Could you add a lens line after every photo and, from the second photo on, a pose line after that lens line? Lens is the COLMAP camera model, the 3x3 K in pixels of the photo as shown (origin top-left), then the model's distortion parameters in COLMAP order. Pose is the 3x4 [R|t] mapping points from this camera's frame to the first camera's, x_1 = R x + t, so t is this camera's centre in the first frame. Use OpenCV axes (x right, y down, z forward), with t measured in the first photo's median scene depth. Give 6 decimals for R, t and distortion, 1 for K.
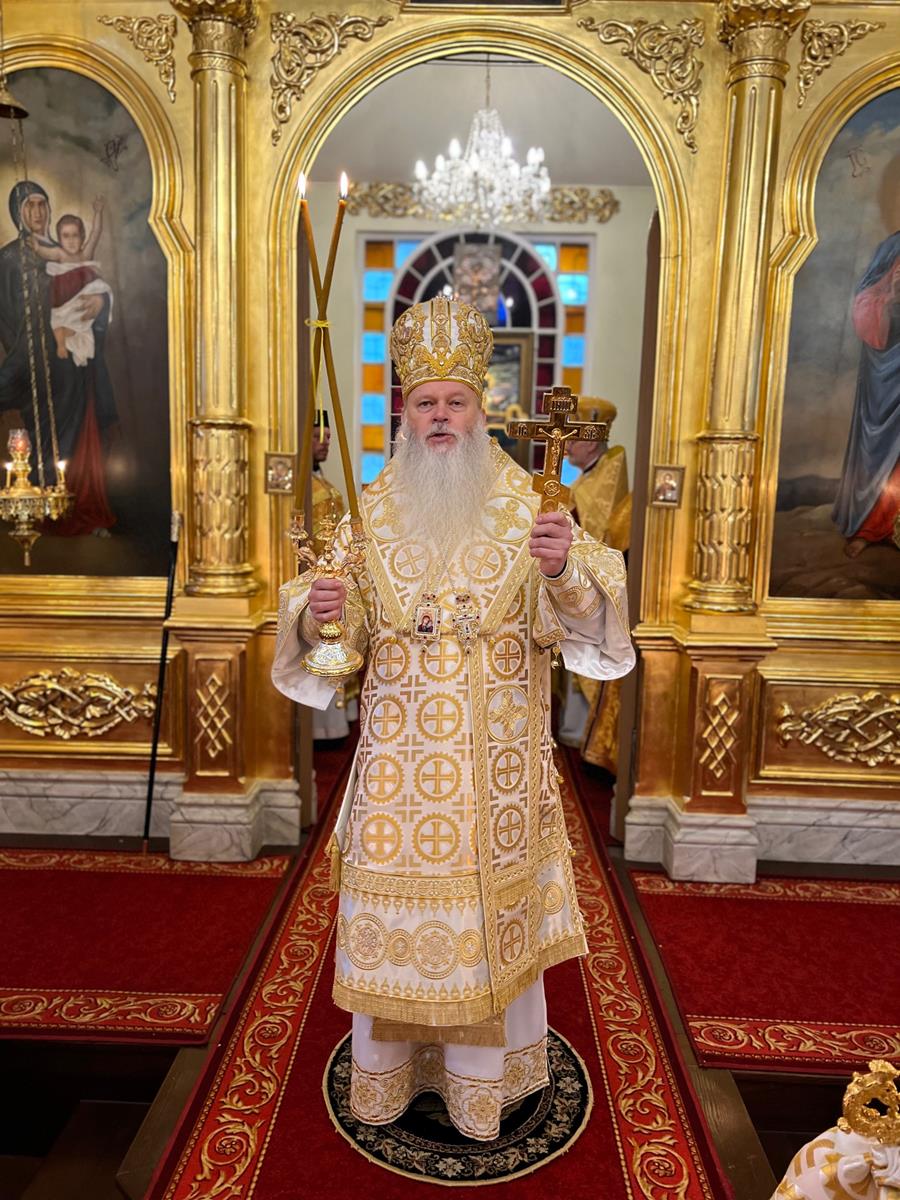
lens RADIAL K [[906.5, 0, 443.7], [0, 906.5, 603.8], [0, 0, 1]] dist [0.054840, -0.067213]
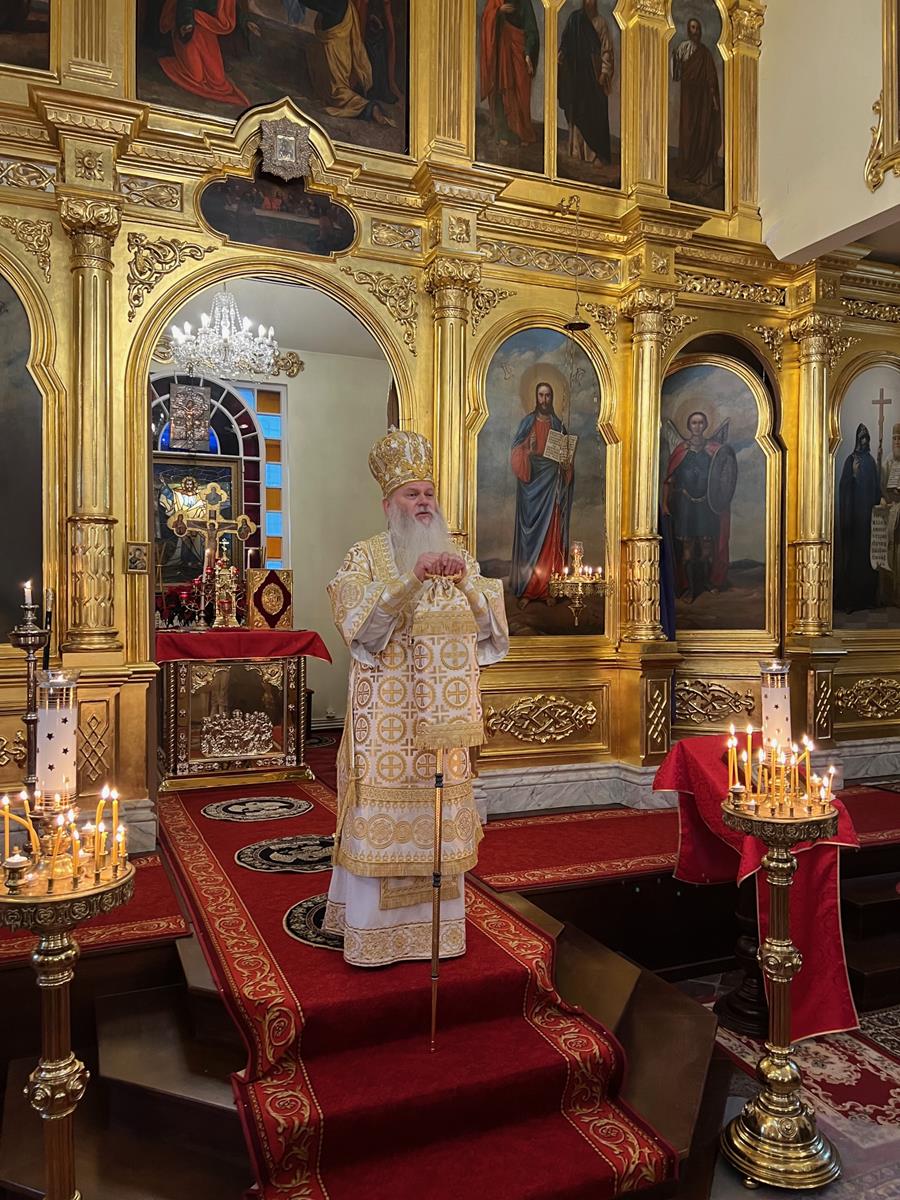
lens RADIAL K [[906.5, 0, 449.6], [0, 906.5, 609.3], [0, 0, 1]] dist [0.054840, -0.067213]
pose [[0.906738, -0.027683, 0.420784, -0.331842], [0.080260, 0.990932, -0.107757, 0.109872], [-0.413986, 0.131479, 0.900738, -0.366835]]
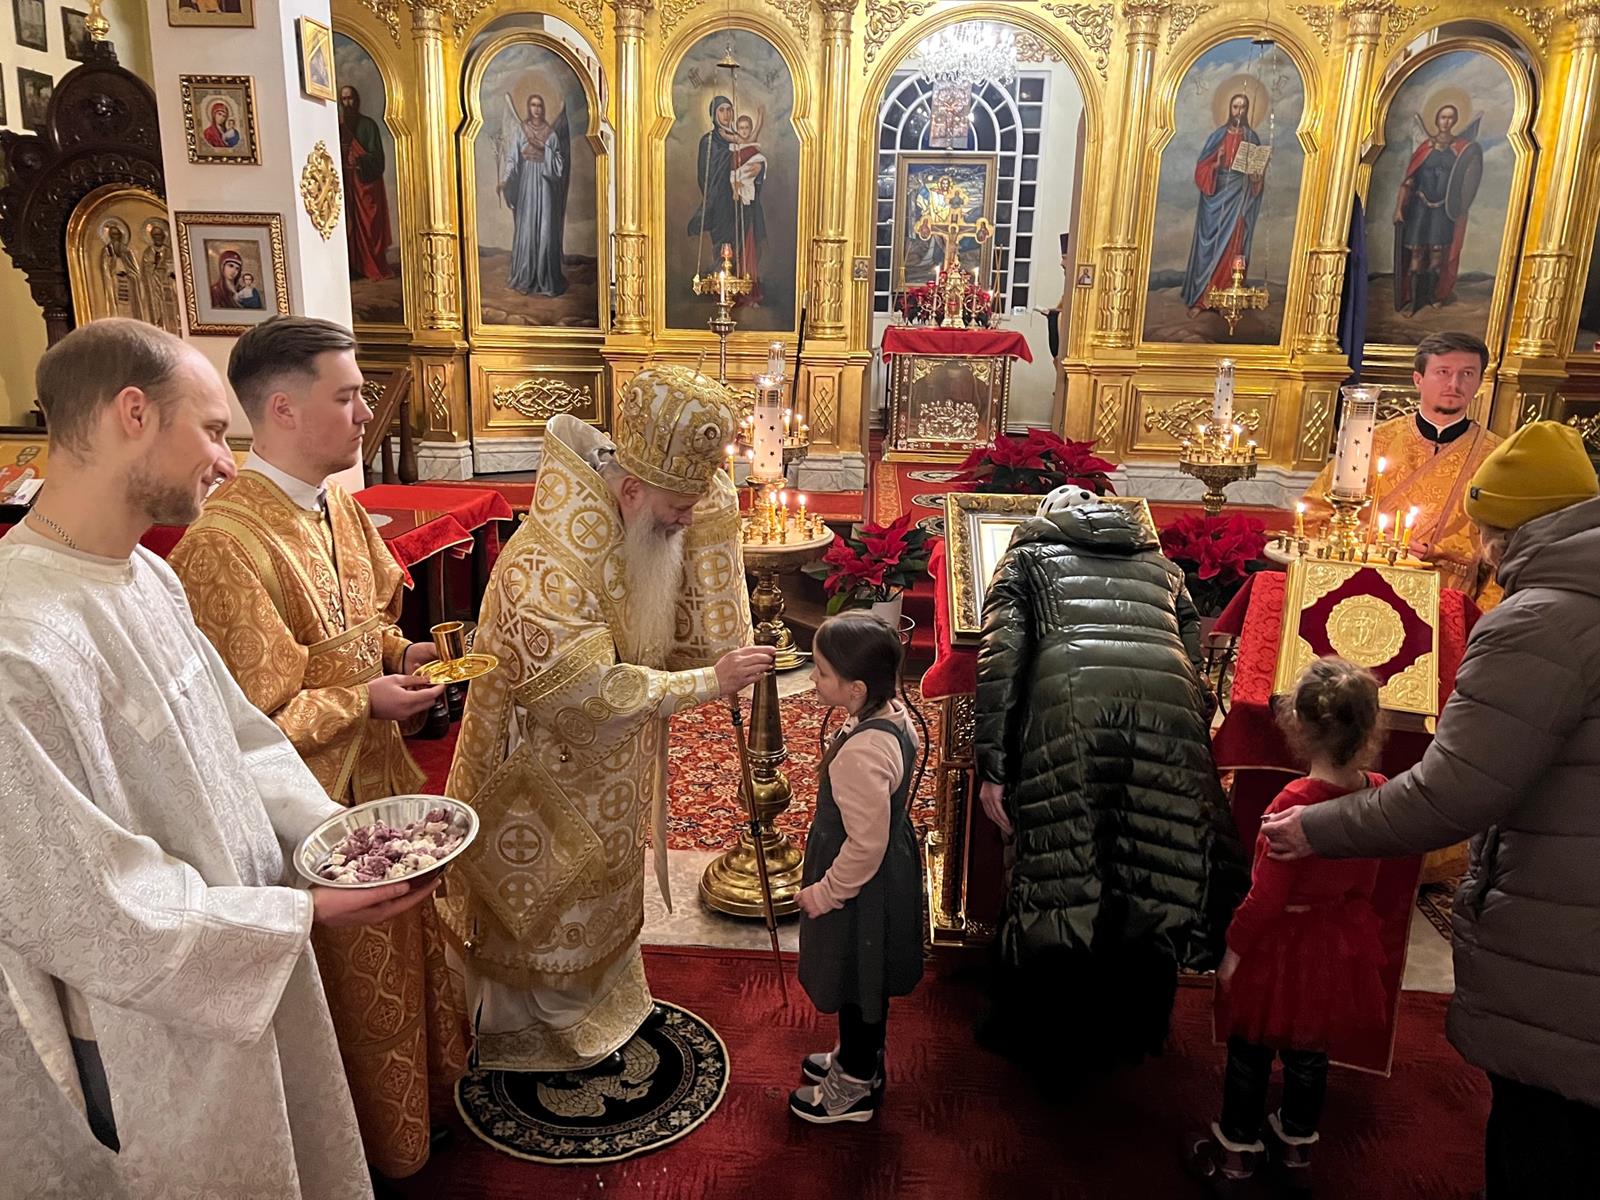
lens RADIAL K [[1208.6, 0, 788.9], [0, 1208.6, 605.7], [0, 0, 1]] dist [0.054840, -0.067213]
pose [[0.999336, 0.011179, -0.034671, -0.232396], [-0.007145, 0.993414, 0.114354, 0.234876], [0.035721, -0.114031, 0.992835, -1.397932]]
